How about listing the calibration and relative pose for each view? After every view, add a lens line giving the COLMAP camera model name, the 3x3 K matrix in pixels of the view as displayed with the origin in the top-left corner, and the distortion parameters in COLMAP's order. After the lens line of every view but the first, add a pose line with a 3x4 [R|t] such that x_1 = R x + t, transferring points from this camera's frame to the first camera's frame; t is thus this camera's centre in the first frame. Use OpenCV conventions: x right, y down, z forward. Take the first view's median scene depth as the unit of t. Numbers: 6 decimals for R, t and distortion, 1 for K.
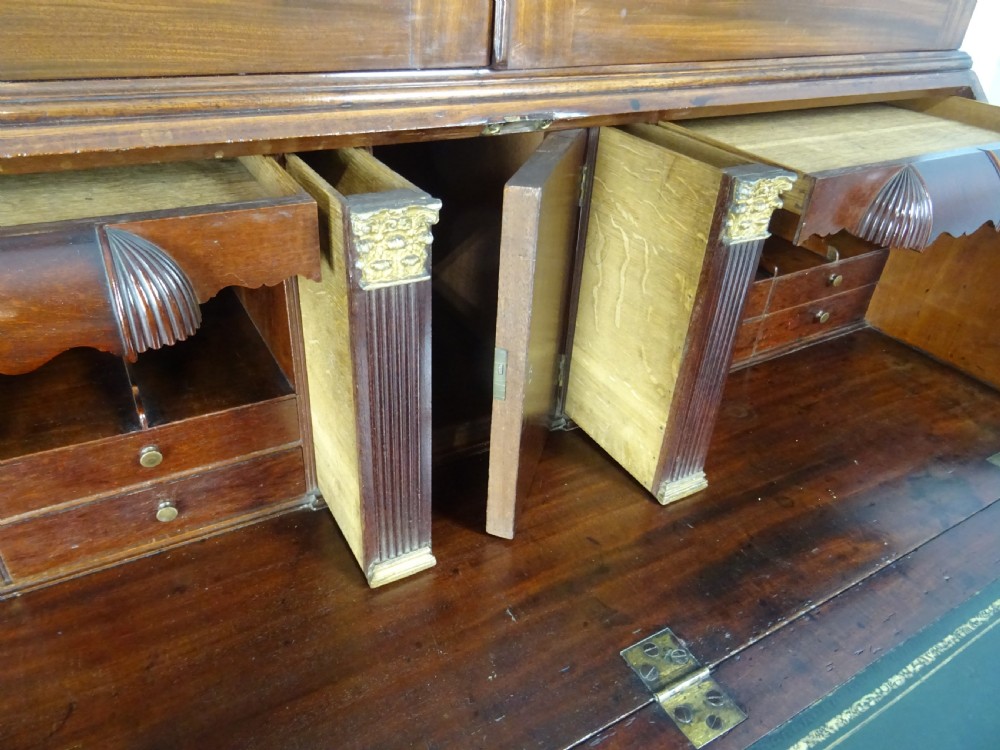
lens RADIAL K [[715.5, 0, 500.9], [0, 715.5, 373.0], [0, 0, 1]] dist [0.001230, -0.003857]
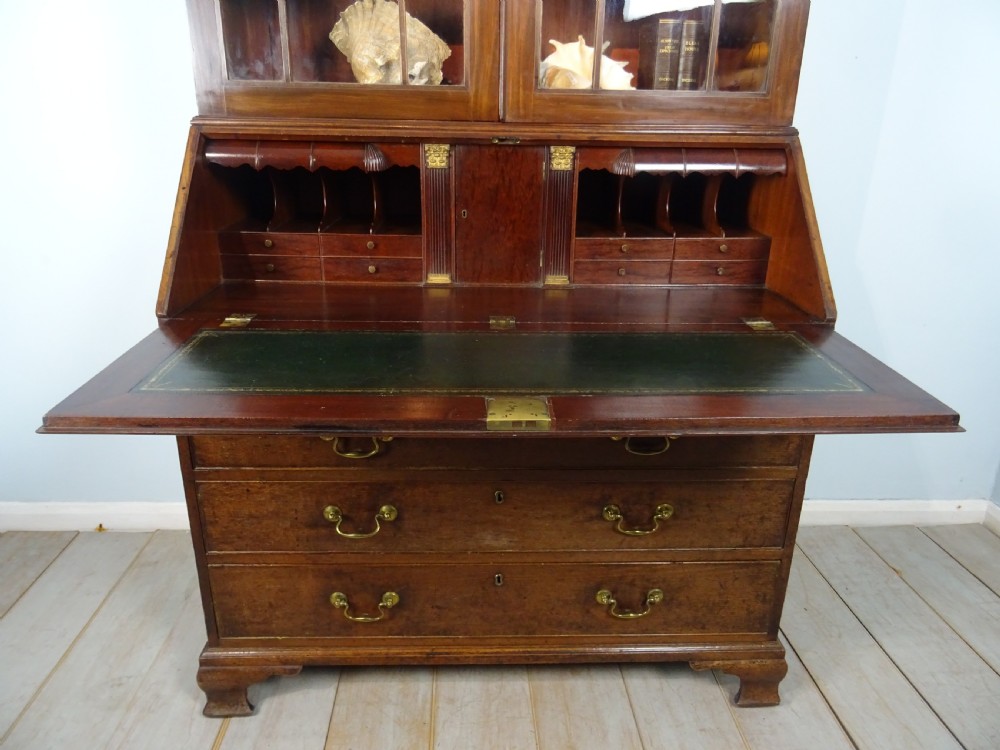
lens RADIAL K [[715.5, 0, 494.2], [0, 715.5, 369.6], [0, 0, 1]] dist [0.001230, -0.003857]
pose [[0.874147, 0.123860, -0.469601, 1.421481], [-0.226369, 0.959385, -0.168335, 1.001304], [0.429679, 0.253452, 0.866682, -1.225039]]
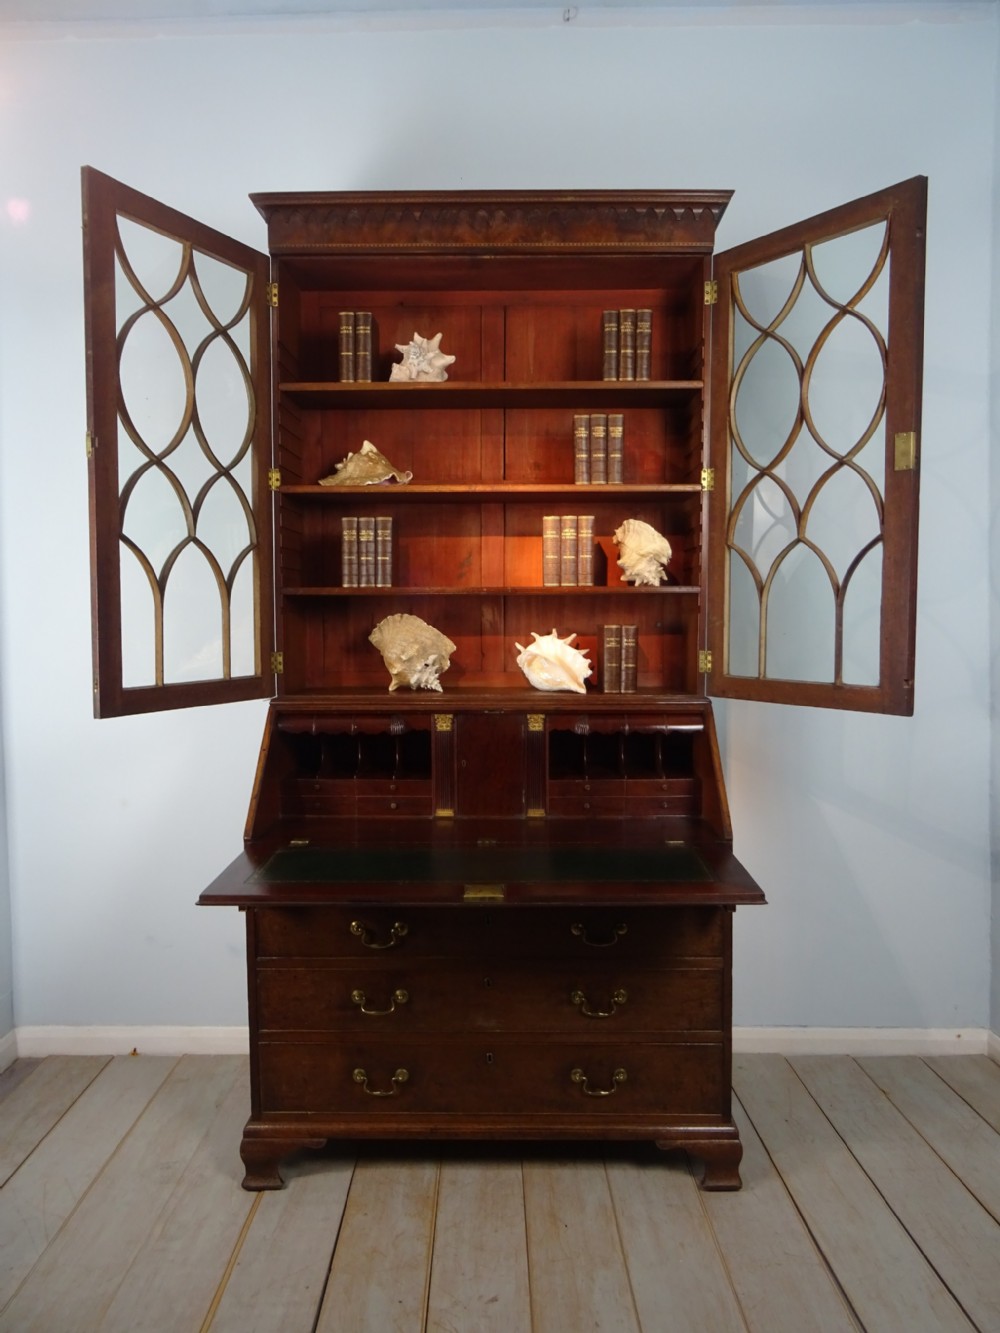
lens RADIAL K [[953.8, 0, 494.2], [0, 953.8, 668.8], [0, 0, 1]] dist [0.001230, -0.003857]
pose [[0.845290, -0.031564, -0.533374, 2.789010], [-0.234047, 0.875513, -0.422728, 1.630598], [0.480319, 0.482163, 0.732675, -2.882073]]
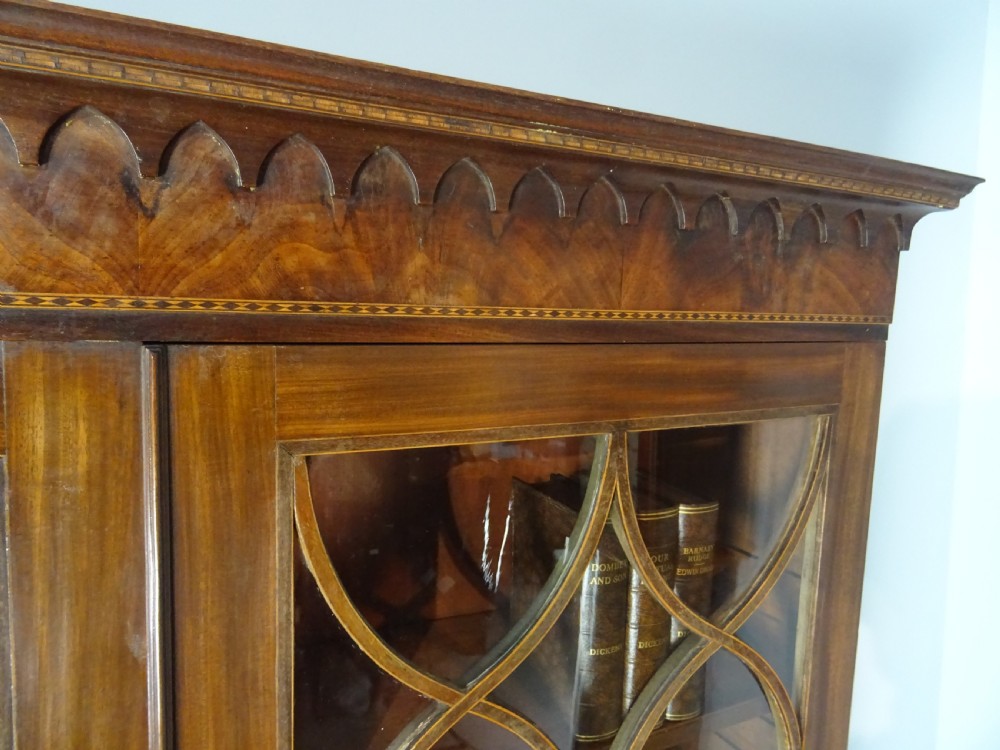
lens RADIAL K [[715.5, 0, 498.2], [0, 715.5, 373.6], [0, 0, 1]] dist [0.001230, -0.003857]
pose [[0.997216, -0.027091, -0.069466, 0.553806], [-0.005547, 0.902119, -0.431451, -2.086200], [0.074355, 0.430635, 0.899458, -0.871631]]
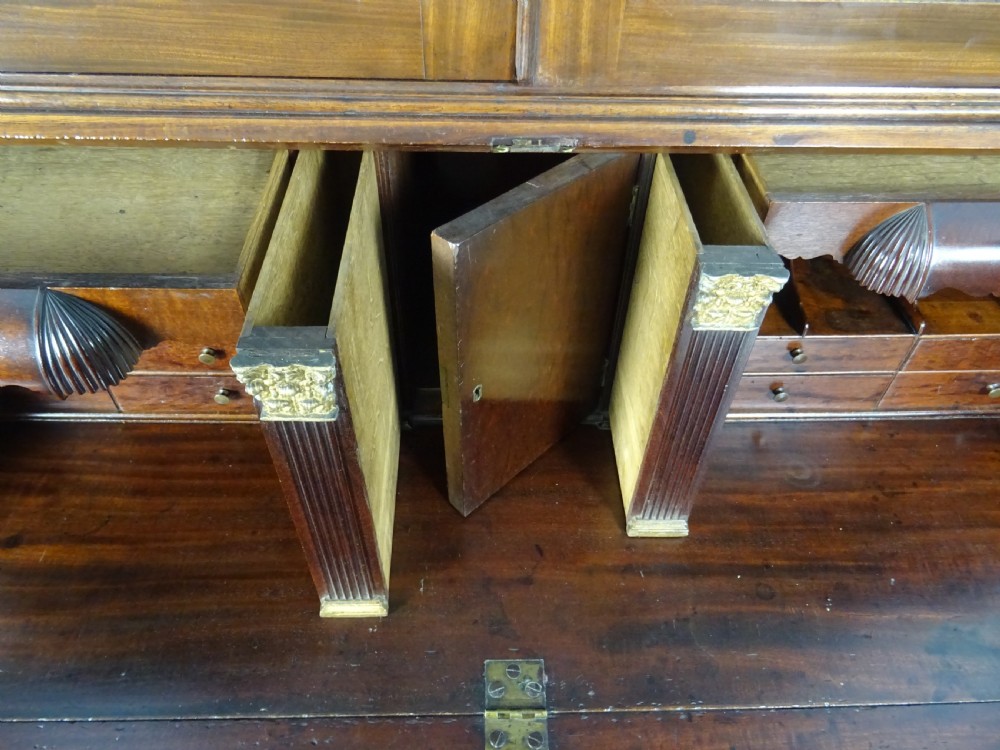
lens RADIAL K [[715.5, 0, 498.4], [0, 715.5, 373.6], [0, 0, 1]] dist [0.001230, -0.003857]
pose [[0.873981, 0.317182, -0.368174, 0.436237], [-0.233192, 0.938429, 0.254898, -0.298147], [0.426354, -0.136920, 0.894134, 0.085217]]
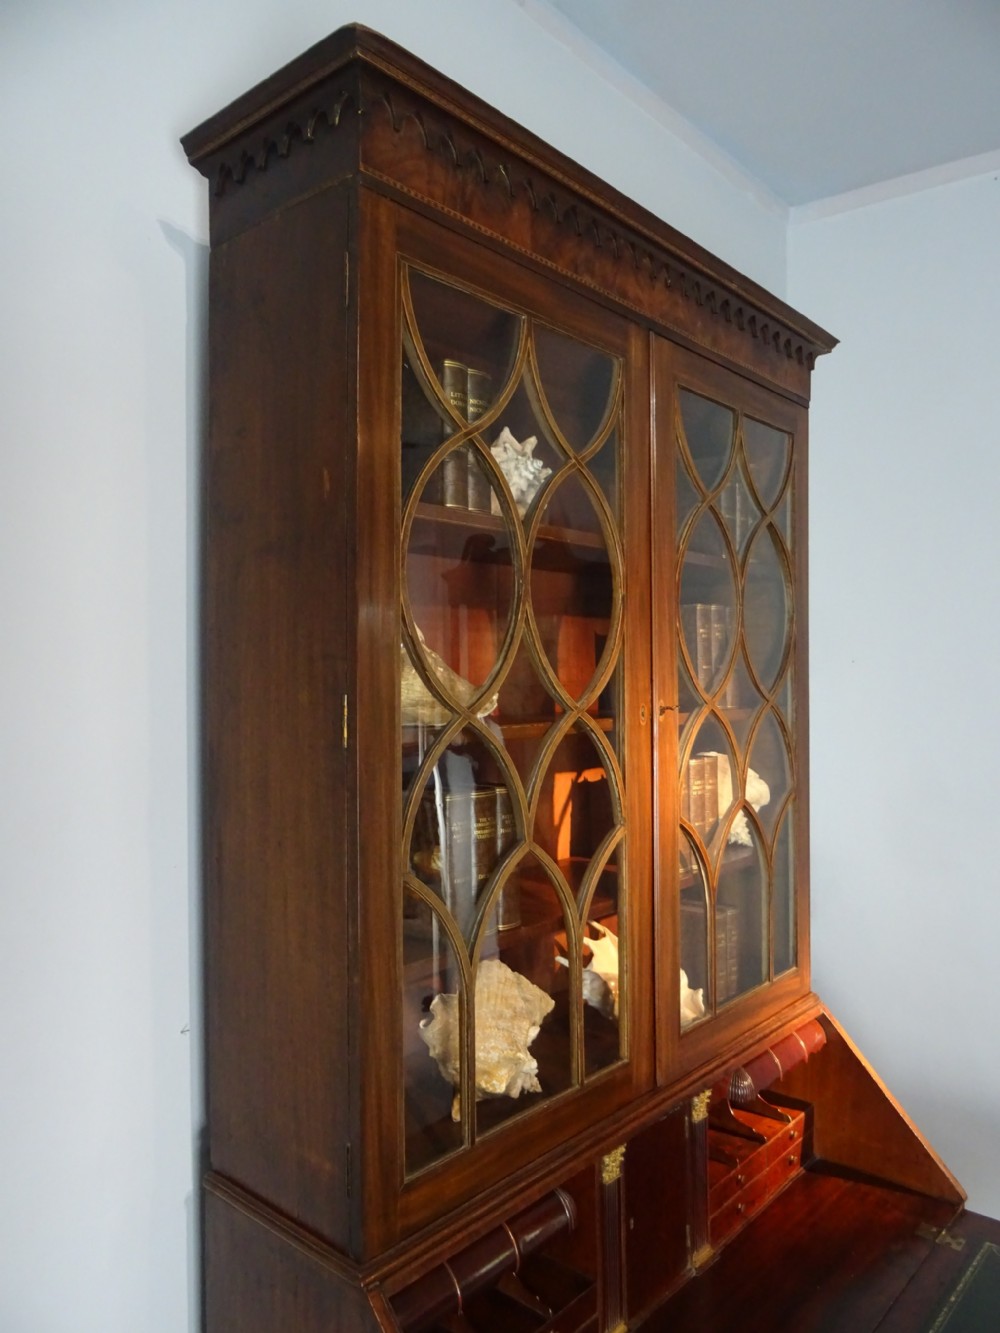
lens RADIAL K [[953.8, 0, 491.8], [0, 953.8, 671.5], [0, 0, 1]] dist [0.001230, -0.003857]
pose [[0.952123, -0.069375, 0.297739, -1.289631], [0.215216, 0.843797, -0.491619, -0.169390], [-0.217125, 0.532160, 0.818329, -2.017304]]
